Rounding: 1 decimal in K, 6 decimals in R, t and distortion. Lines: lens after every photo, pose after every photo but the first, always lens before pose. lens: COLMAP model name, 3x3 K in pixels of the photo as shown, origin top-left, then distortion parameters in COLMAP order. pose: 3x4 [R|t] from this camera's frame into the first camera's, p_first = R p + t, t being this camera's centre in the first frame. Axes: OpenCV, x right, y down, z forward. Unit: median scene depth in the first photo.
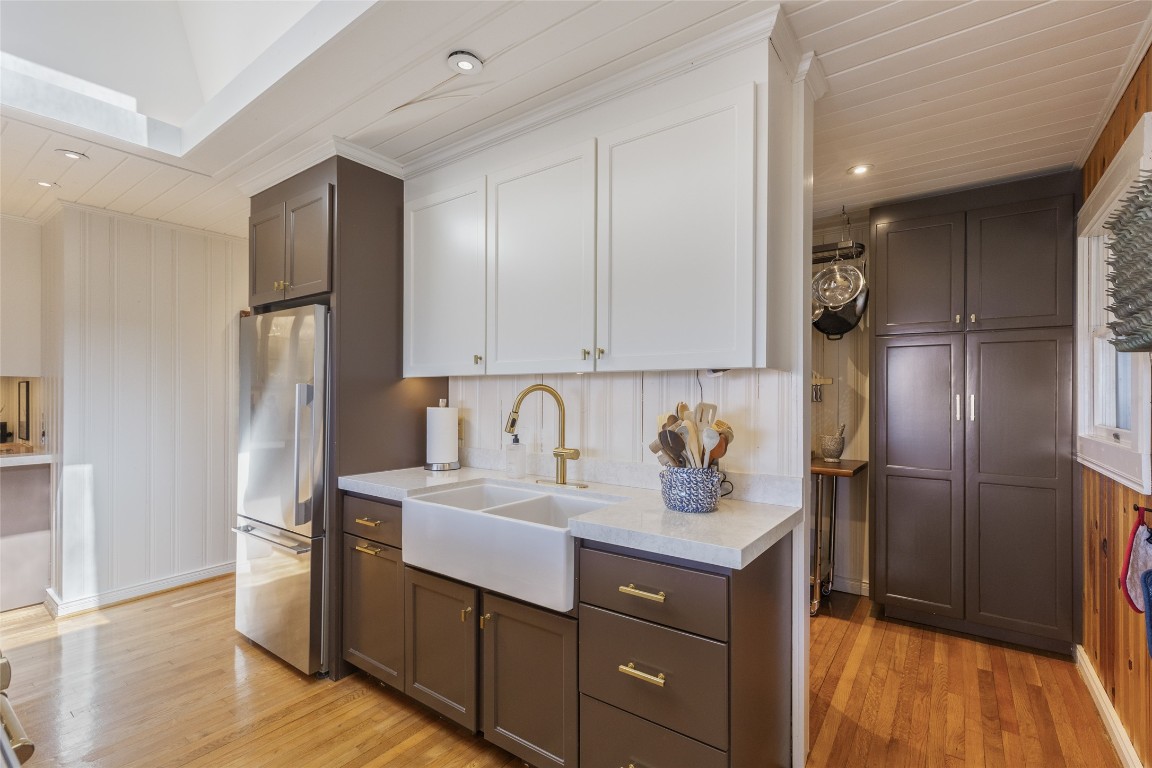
lens RADIAL K [[516.4, 0, 578.5], [0, 516.4, 403.2], [0, 0, 1]] dist [0.001936, 0.000211]
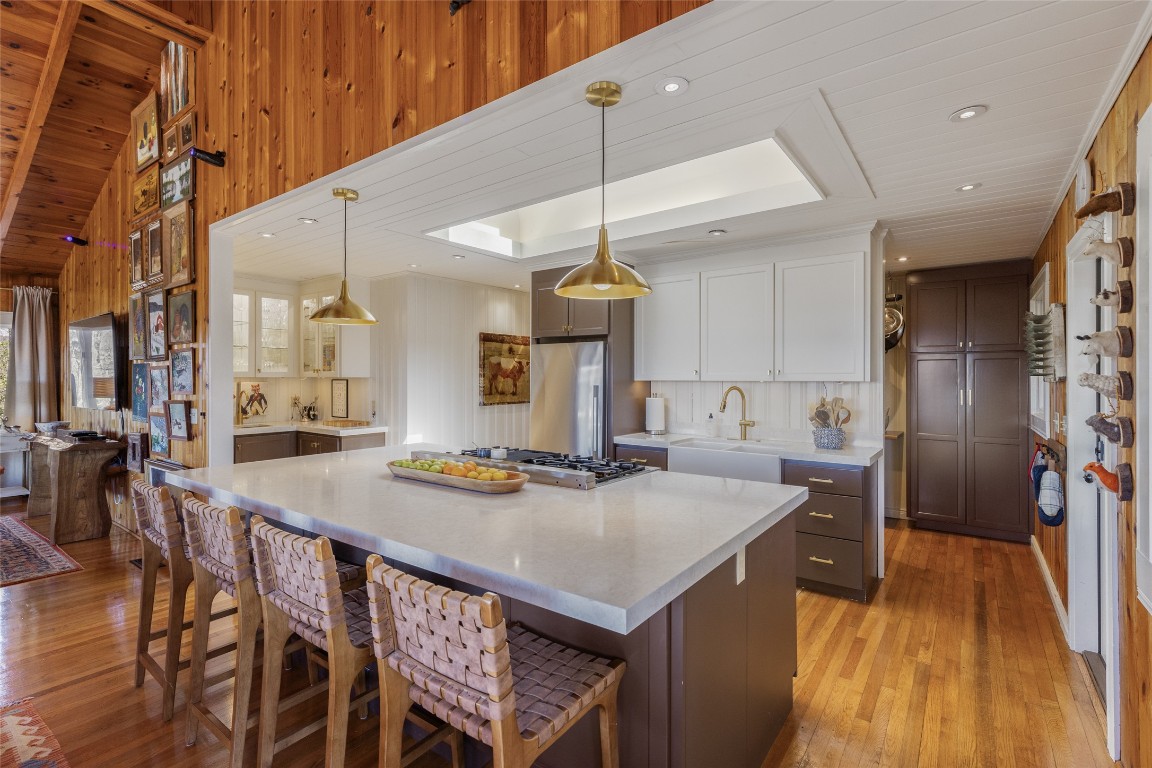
lens RADIAL K [[520.3, 0, 576.0], [0, 520.3, 384.0], [0, 0, 1]] dist [0.005402, 0.000222]
pose [[0.999924, -0.000710, -0.012326, -0.576090], [0.000630, 0.999979, -0.006439, -0.030223], [0.012330, 0.006430, 0.999903, -0.824433]]
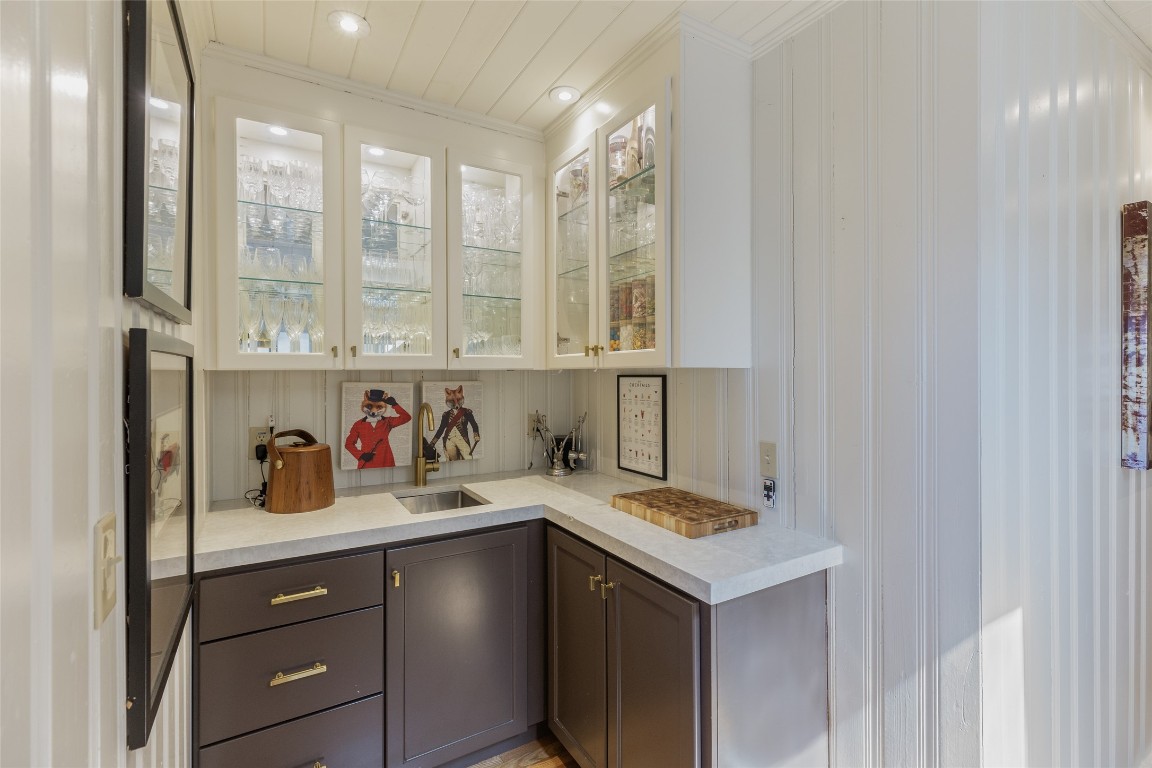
lens RADIAL K [[513.8, 0, 575.6], [0, 513.8, 377.8], [0, 0, 1]] dist [0.002368, 0.000358]
pose [[0.914070, -0.002447, -0.405549, -1.442183], [0.003817, 0.999989, 0.002570, -0.064173], [0.405539, -0.003897, 0.914070, 0.707726]]
